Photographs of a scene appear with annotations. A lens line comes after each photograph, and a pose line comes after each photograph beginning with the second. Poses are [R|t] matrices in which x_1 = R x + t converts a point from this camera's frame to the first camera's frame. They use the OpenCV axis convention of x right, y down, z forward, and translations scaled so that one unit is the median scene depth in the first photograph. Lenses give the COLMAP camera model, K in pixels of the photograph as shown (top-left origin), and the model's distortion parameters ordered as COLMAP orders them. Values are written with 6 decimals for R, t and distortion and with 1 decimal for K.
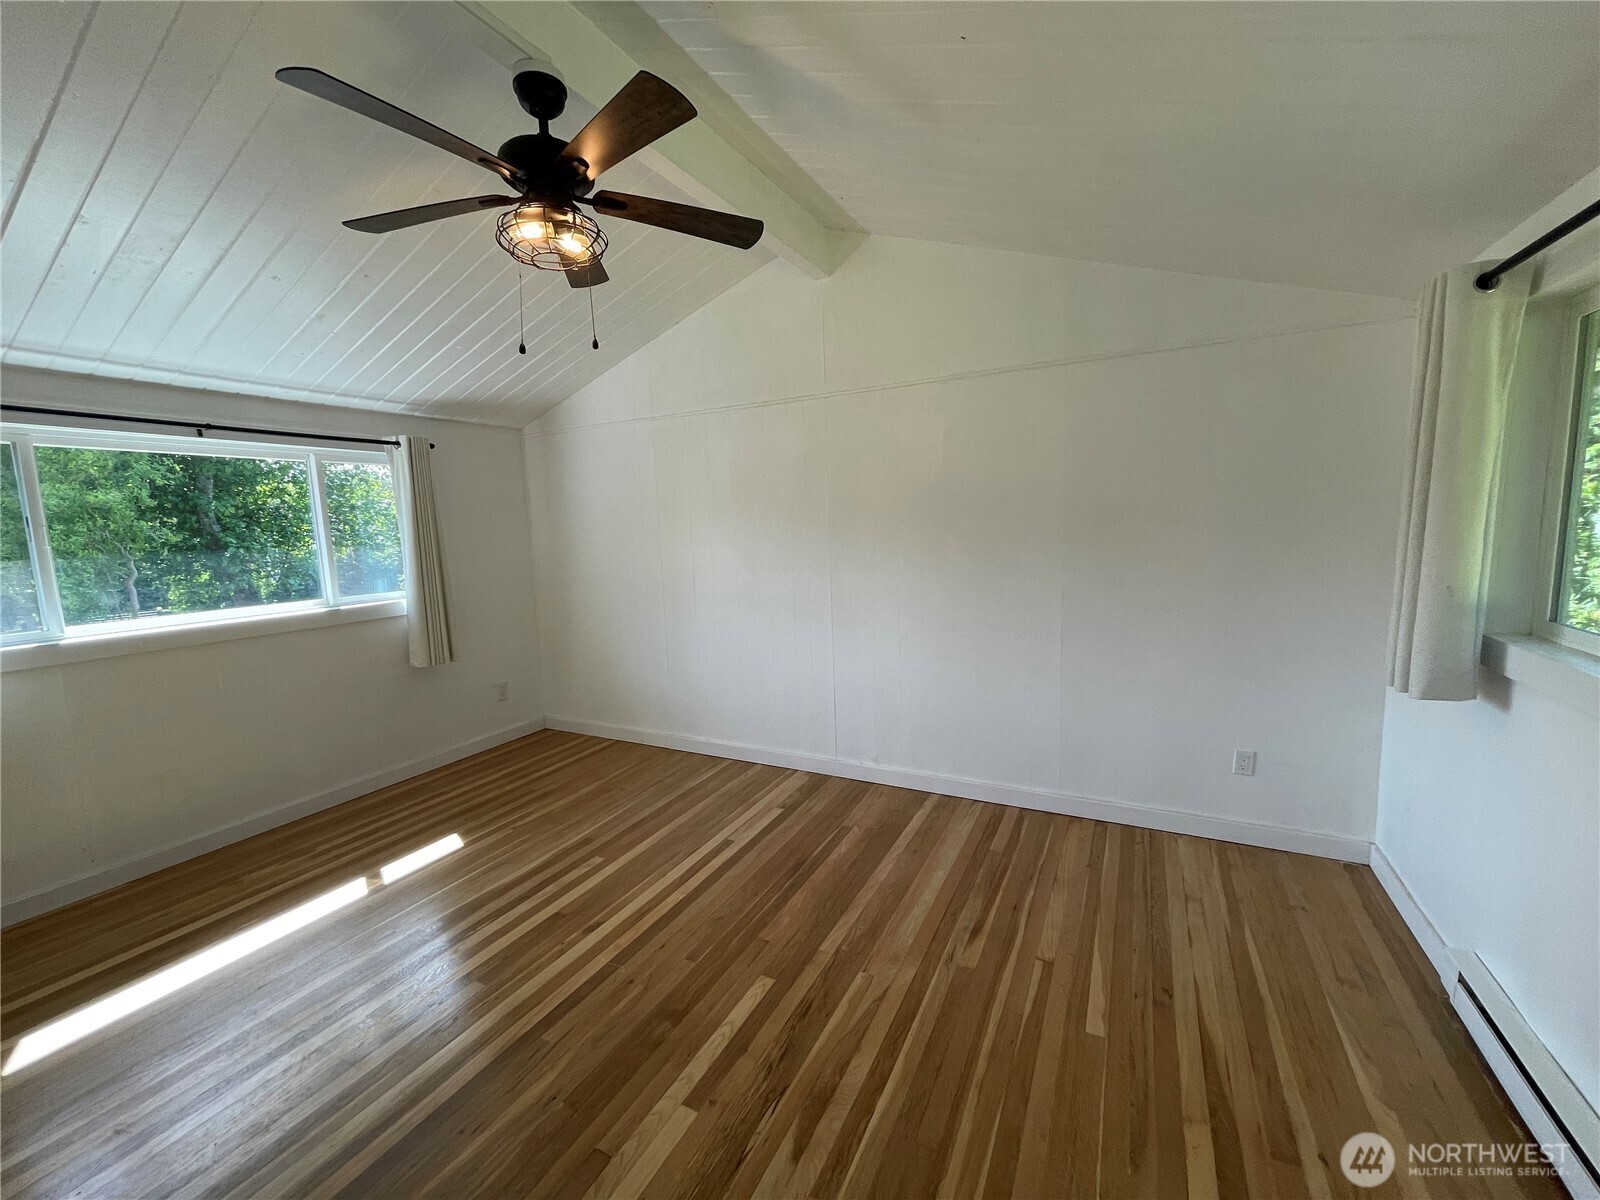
lens RADIAL K [[649.5, 0, 791.1], [0, 649.5, 601.8], [0, 0, 1]] dist [-0.004004, 0.000114]
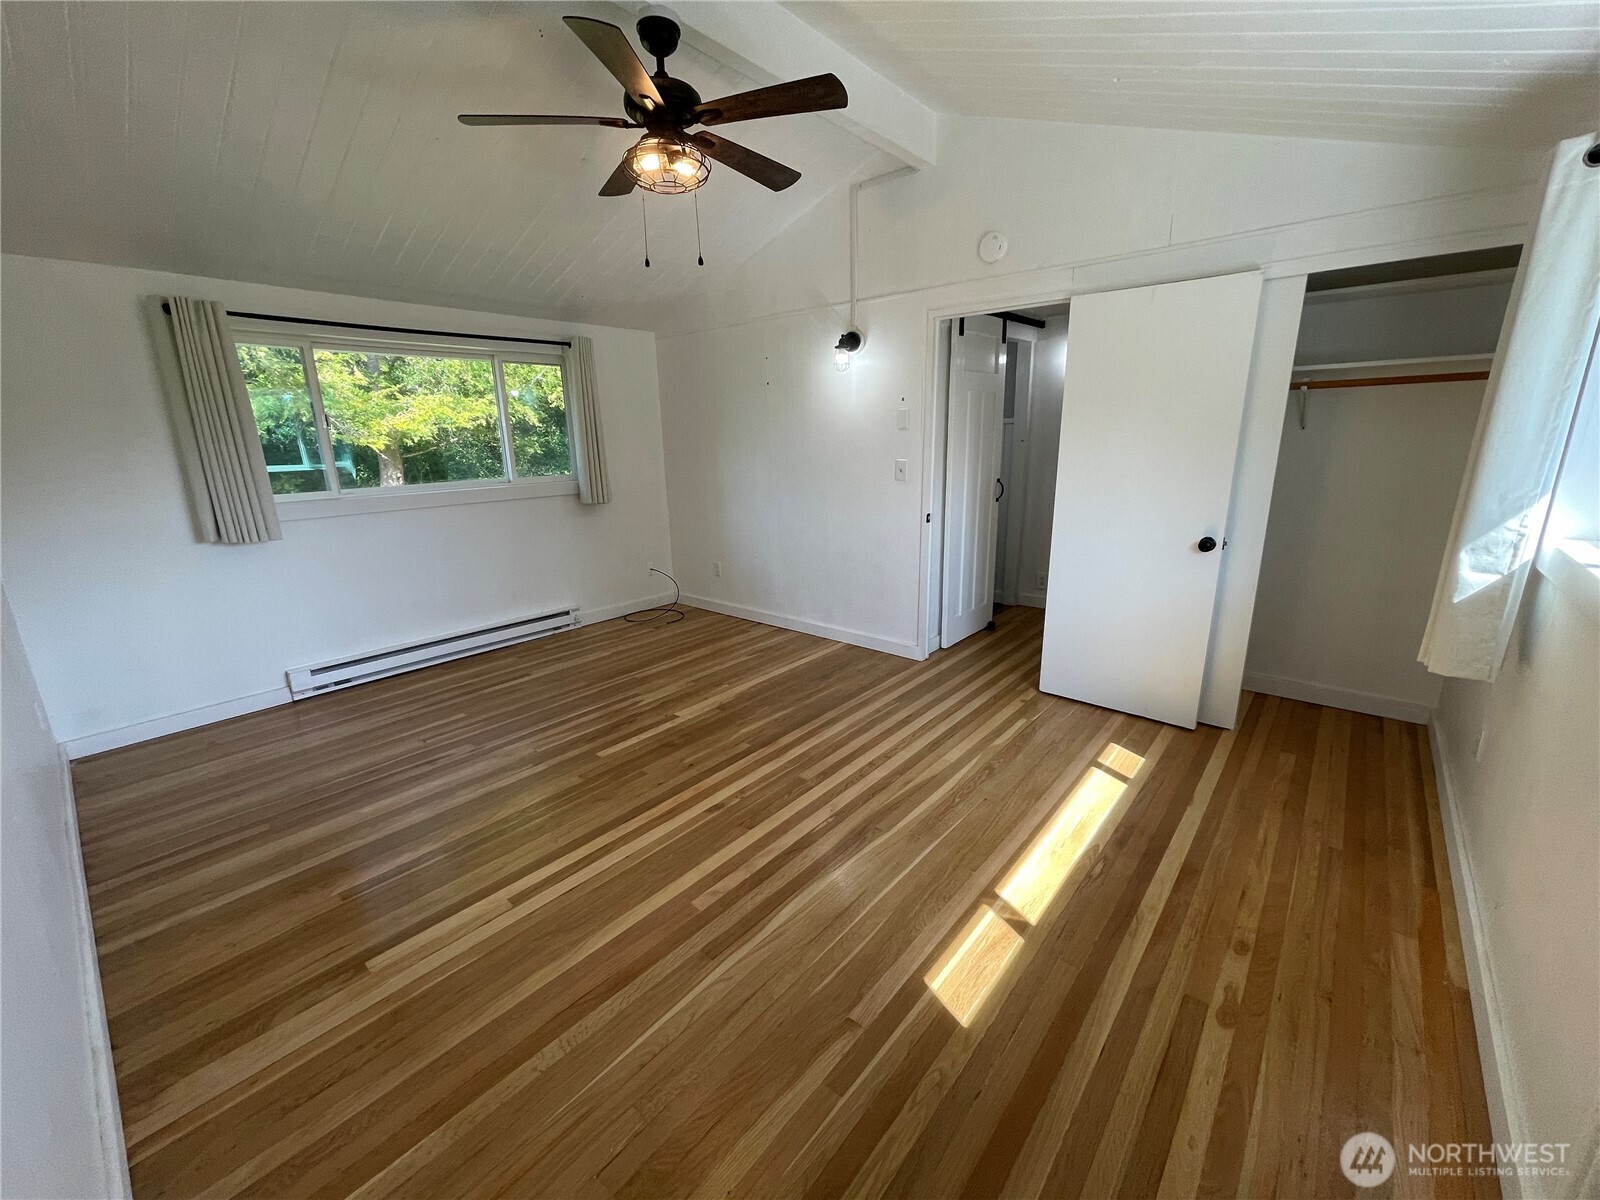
lens RADIAL K [[649.5, 0, 791.1], [0, 649.5, 601.8], [0, 0, 1]] dist [-0.004004, 0.000114]
pose [[-0.972345, -0.005336, 0.233486, -0.717196], [0.081959, 0.928360, 0.362532, -0.188073], [-0.218694, 0.371643, -0.902250, 1.928521]]
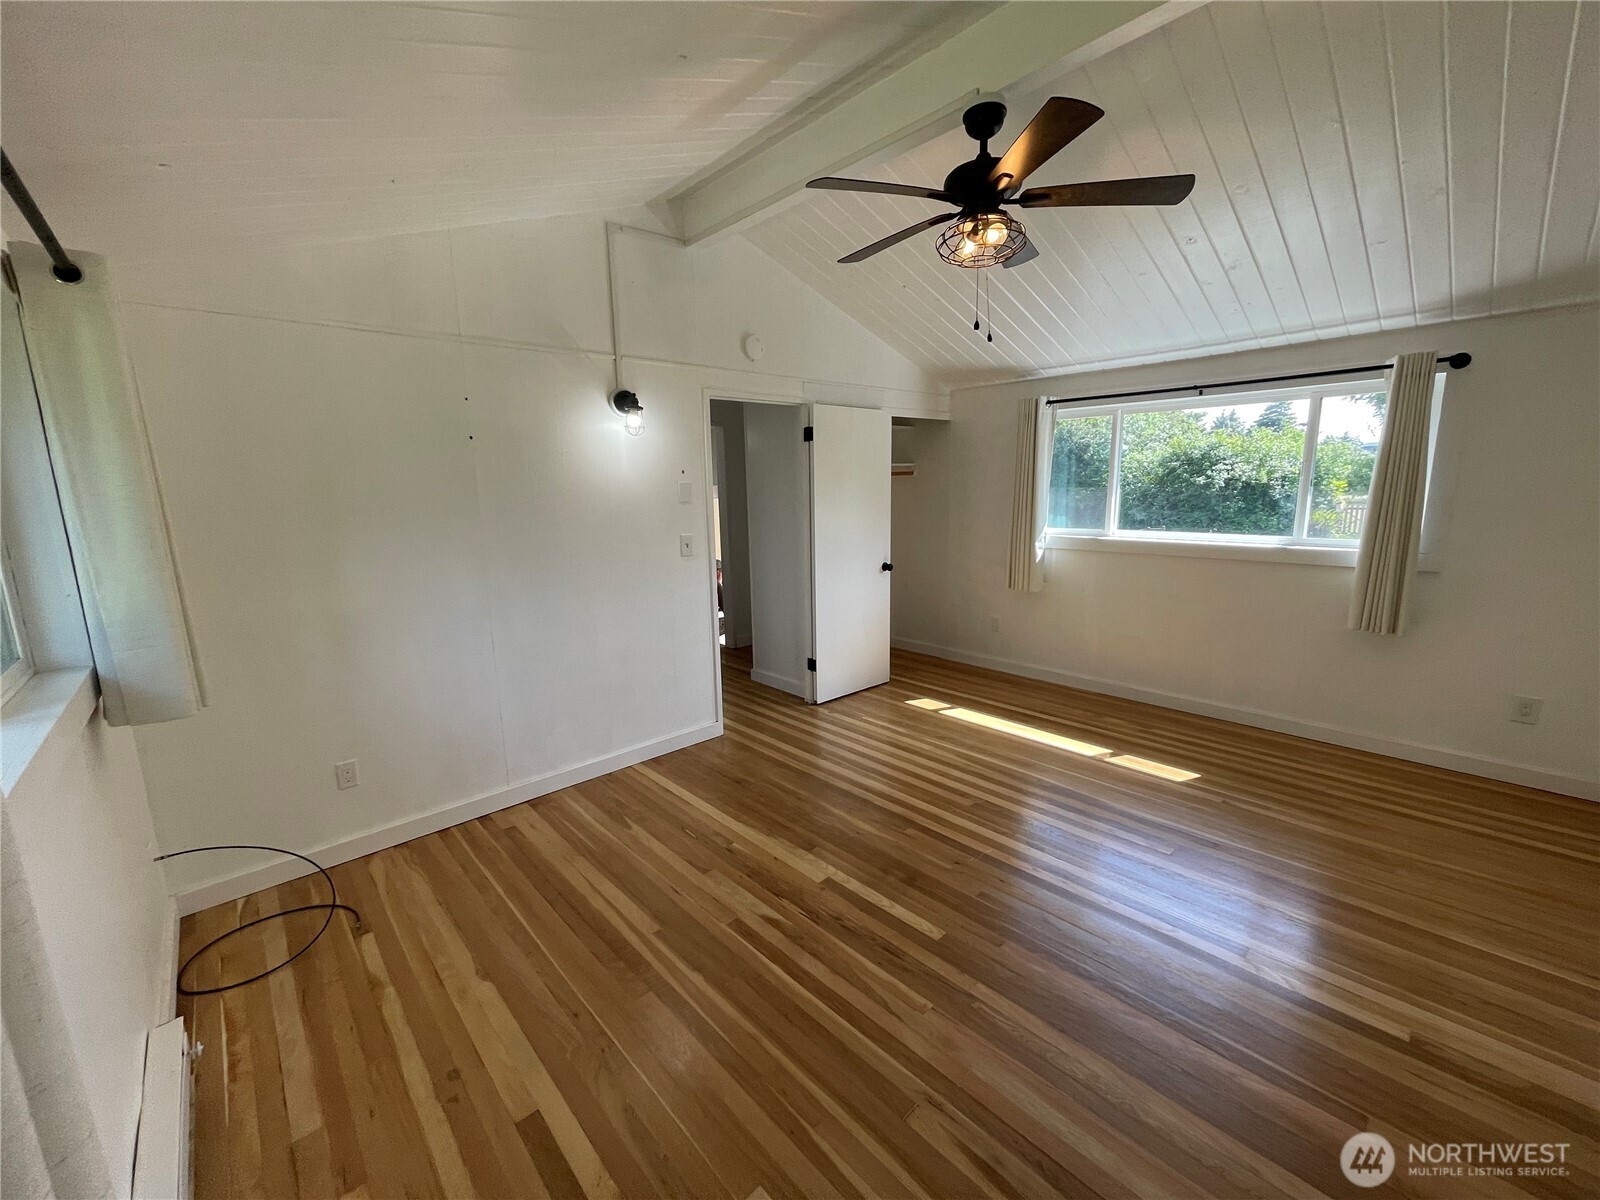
lens RADIAL K [[651.3, 0, 800.0], [0, 651.3, 600.0], [0, 0, 1]] dist [-0.003709, -0.000772]
pose [[-0.333290, 0.207030, -0.919813, 0.821001], [-0.083636, 0.965255, 0.247563, -0.156969], [0.939107, 0.159440, -0.304395, 0.959297]]
